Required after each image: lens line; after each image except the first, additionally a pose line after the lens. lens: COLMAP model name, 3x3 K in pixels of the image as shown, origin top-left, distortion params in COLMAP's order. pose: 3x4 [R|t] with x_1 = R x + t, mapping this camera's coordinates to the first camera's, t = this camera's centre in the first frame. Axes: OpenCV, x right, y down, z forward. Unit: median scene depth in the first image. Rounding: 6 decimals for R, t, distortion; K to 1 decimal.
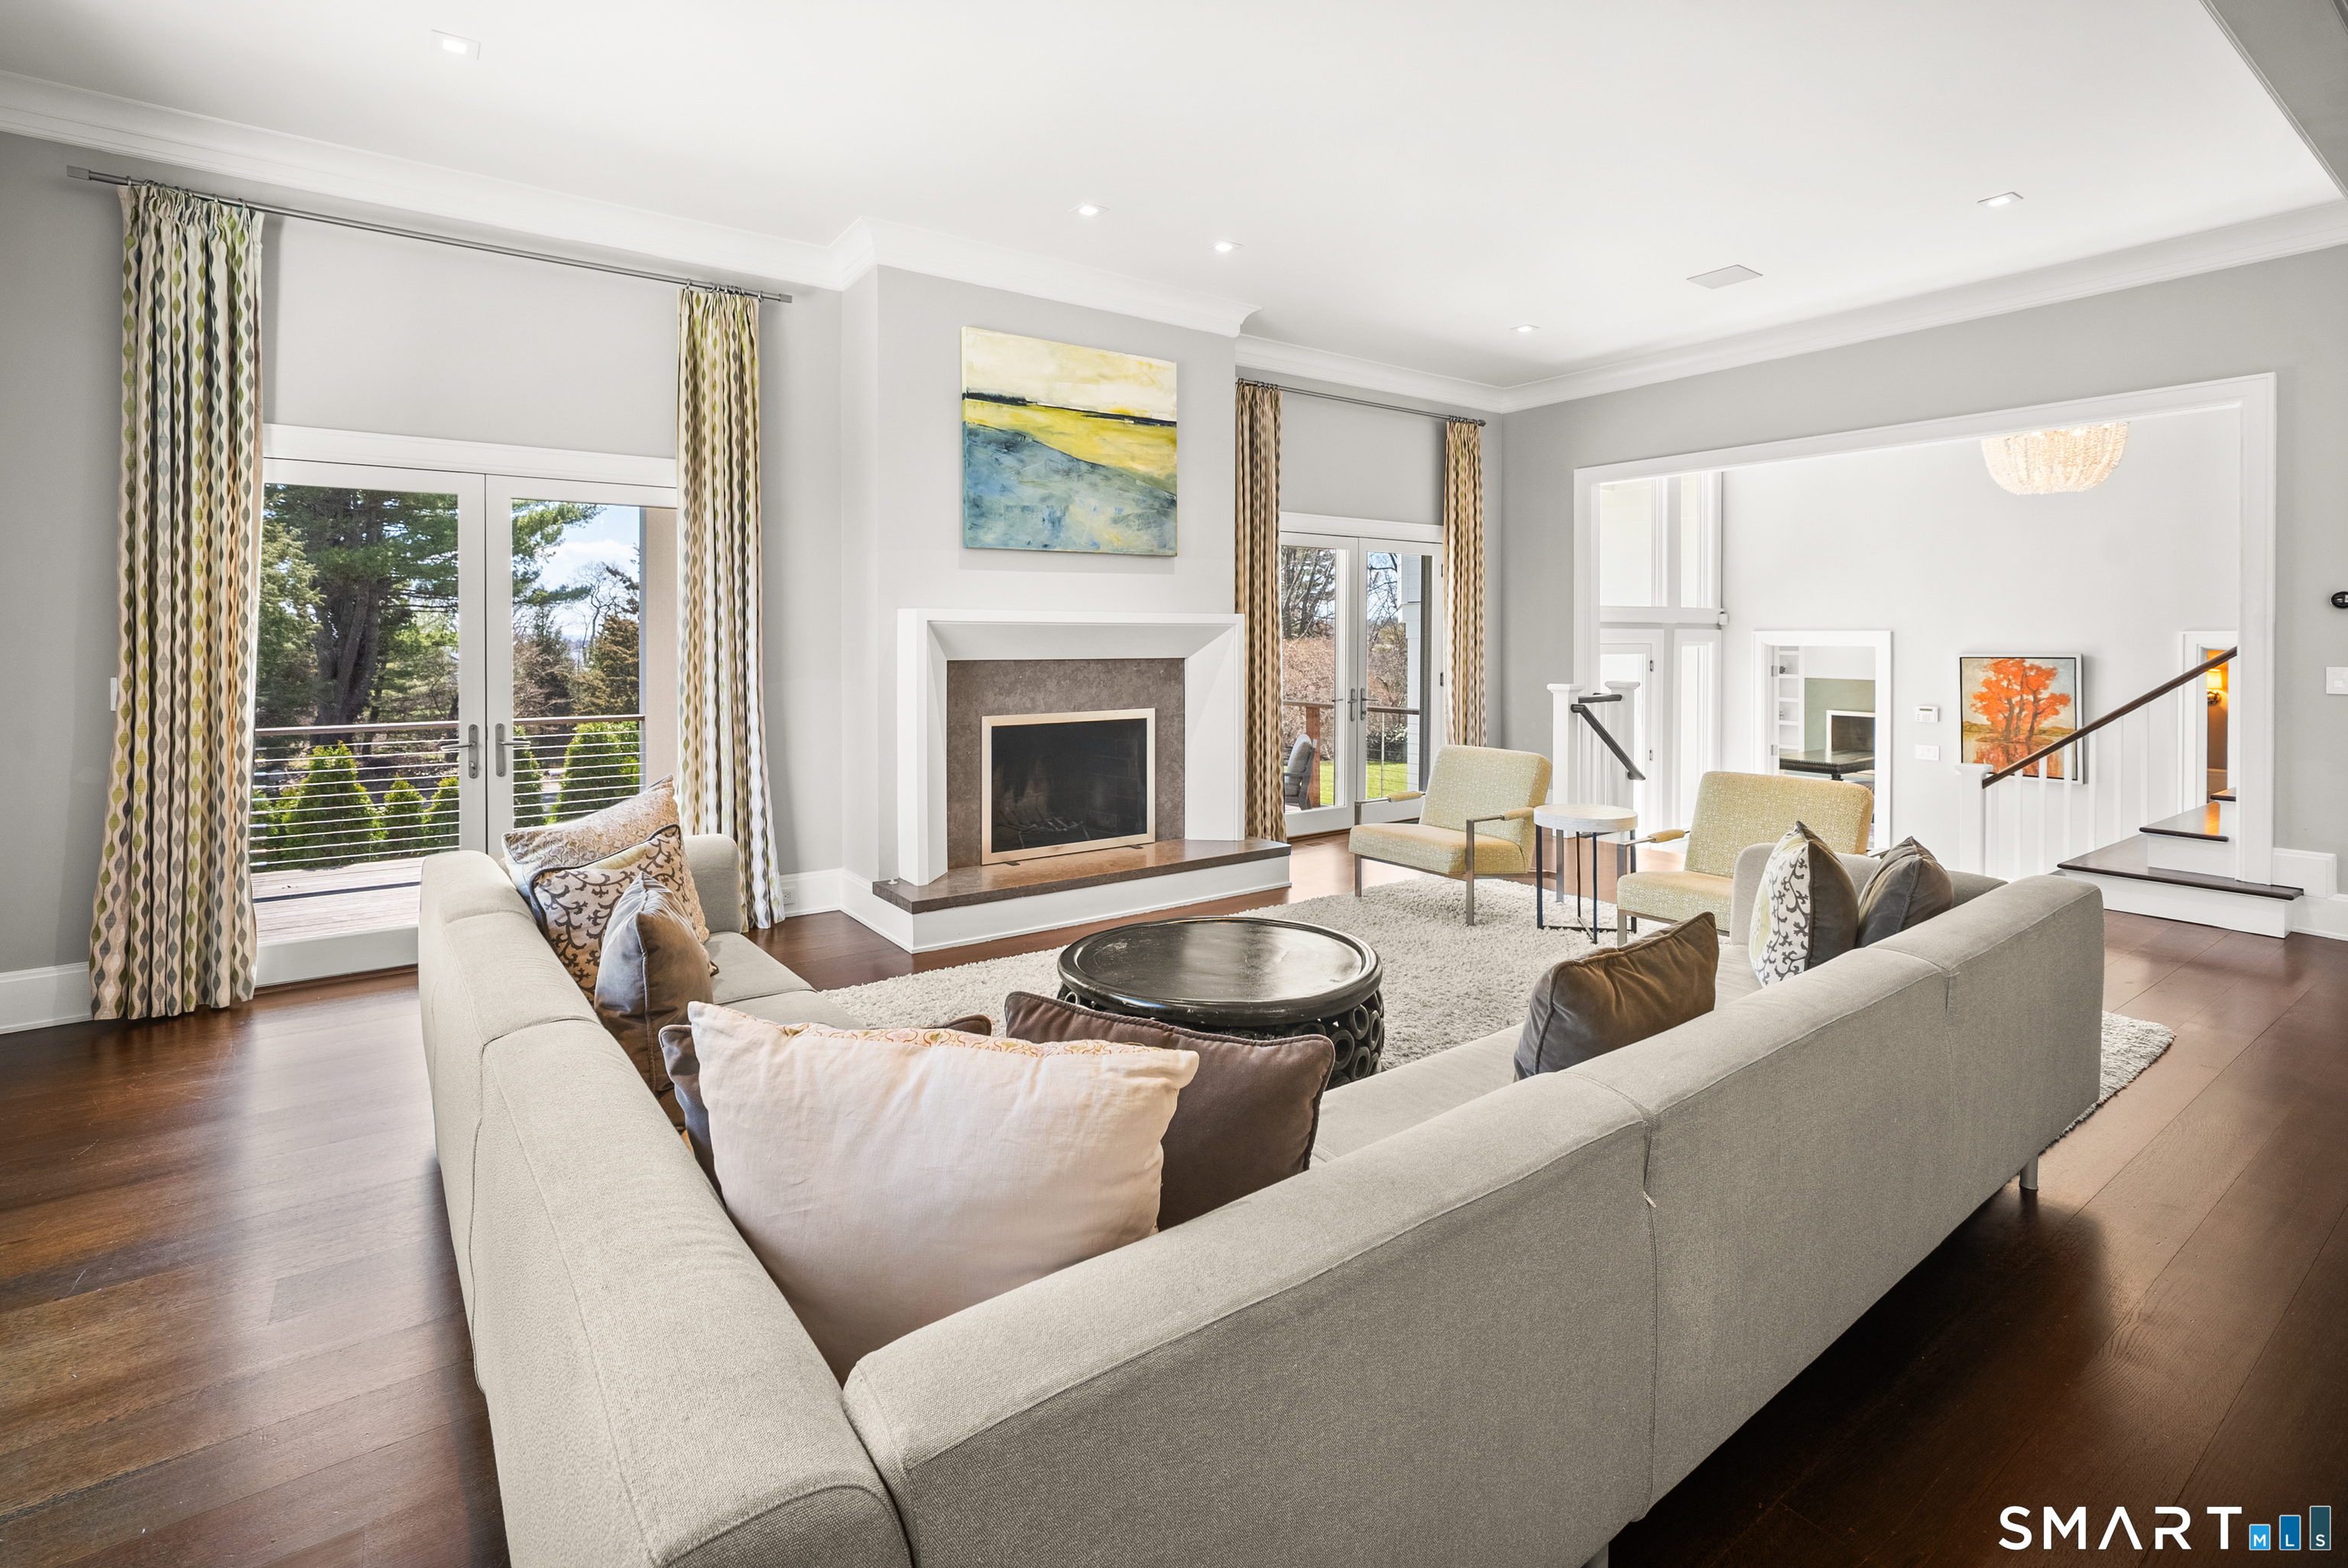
lens RADIAL K [[1095.2, 0, 1175.2], [0, 1095.2, 643.6], [0, 0, 1]] dist [-0.002754, 0.000015]
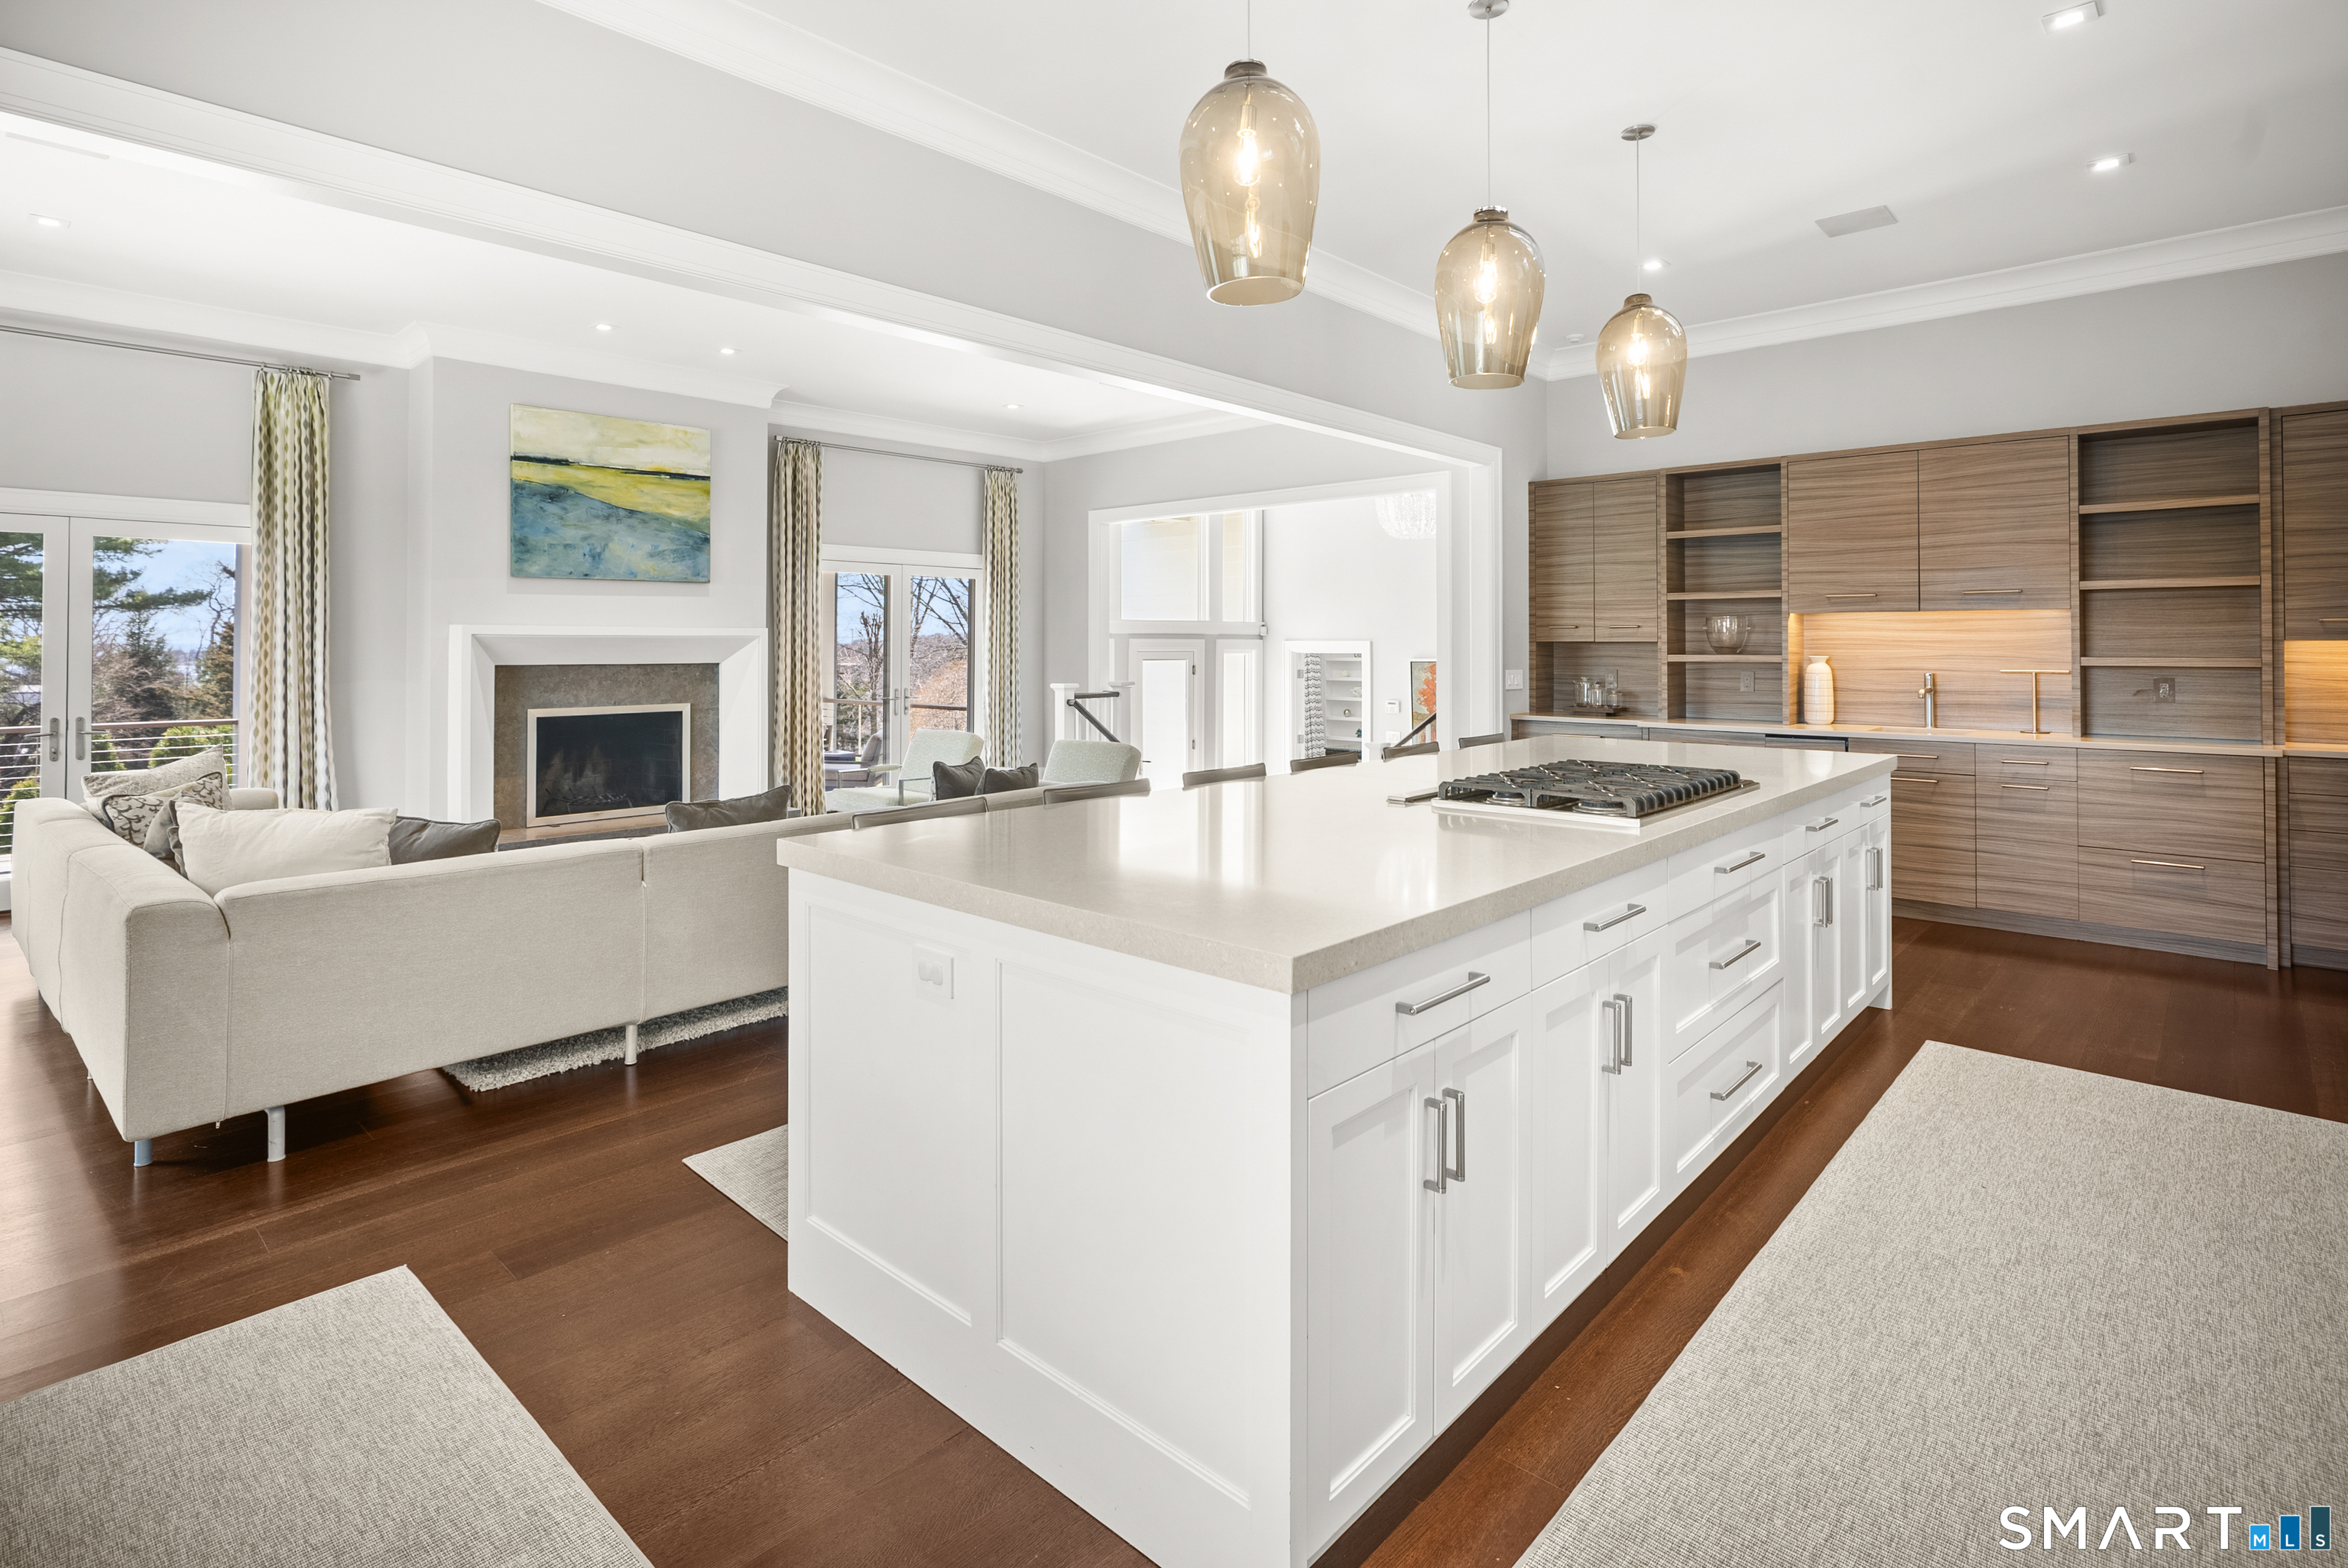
lens RADIAL K [[1155.9, 0, 1142.1], [0, 1155.9, 629.3], [0, 0, 1]] dist [0.003341, 0.012234]
pose [[0.982894, 0.001471, 0.184167, 0.264982], [0.002229, 0.999800, -0.019881, 0.001947], [-0.184159, 0.019952, 0.982694, -0.432891]]
